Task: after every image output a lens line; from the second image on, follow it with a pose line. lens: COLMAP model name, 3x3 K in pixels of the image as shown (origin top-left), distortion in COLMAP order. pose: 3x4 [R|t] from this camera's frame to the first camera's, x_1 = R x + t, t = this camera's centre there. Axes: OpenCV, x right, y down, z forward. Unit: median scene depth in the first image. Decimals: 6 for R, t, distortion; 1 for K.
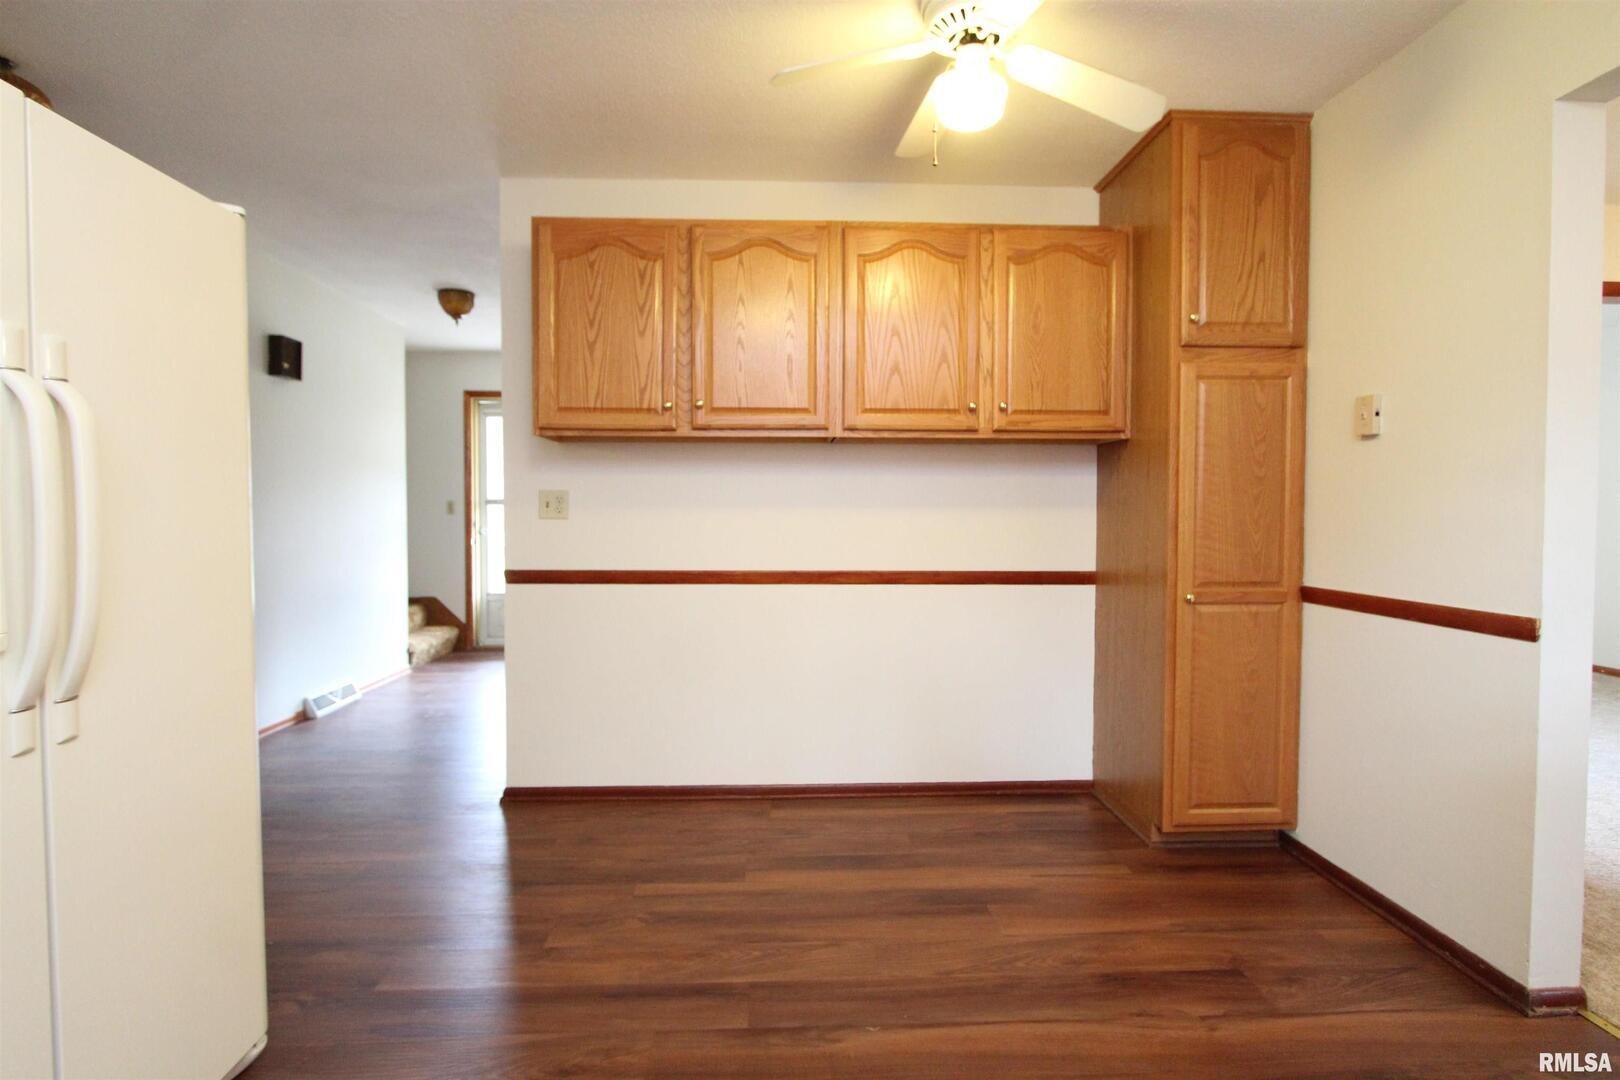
lens RADIAL K [[796.3, 0, 802.5], [0, 796.3, 536.3], [0, 0, 1]] dist [-0.028297, 0.007758]
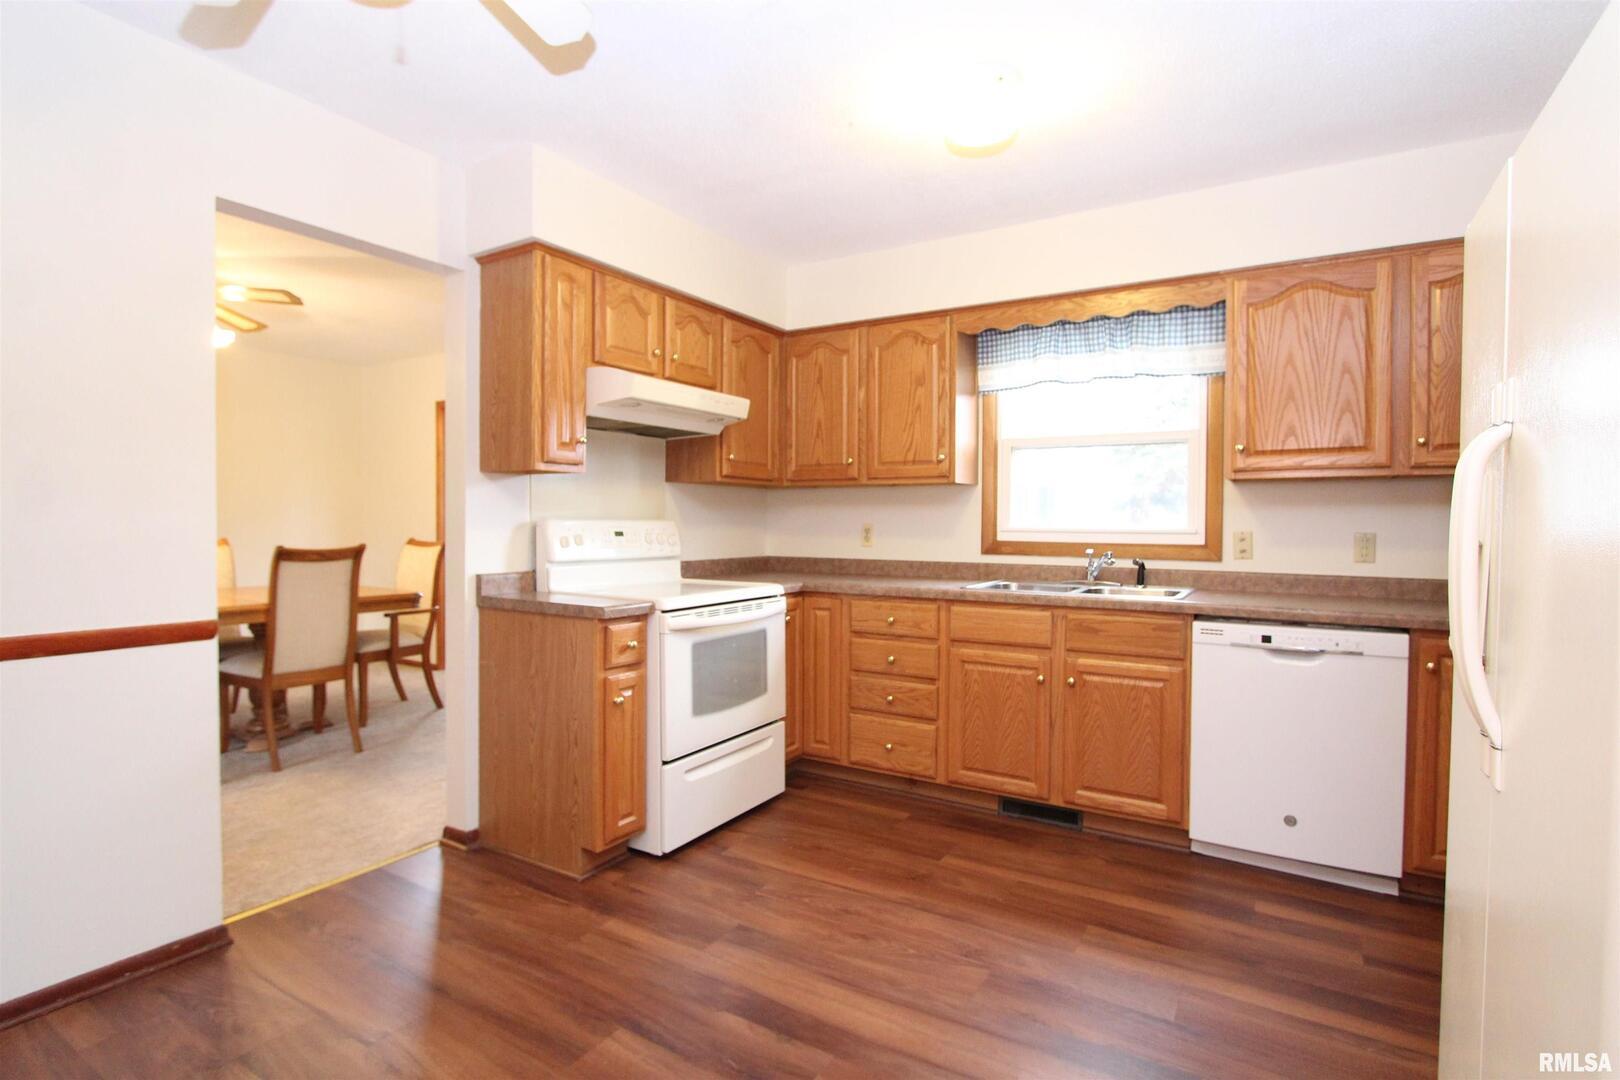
lens RADIAL K [[796.3, 0, 802.5], [0, 796.3, 536.3], [0, 0, 1]] dist [-0.028297, 0.007758]
pose [[-0.823734, -0.018829, 0.566663, -0.325582], [0.007602, 0.998992, 0.044246, -0.045167], [-0.566925, 0.040755, -0.822761, 0.985641]]
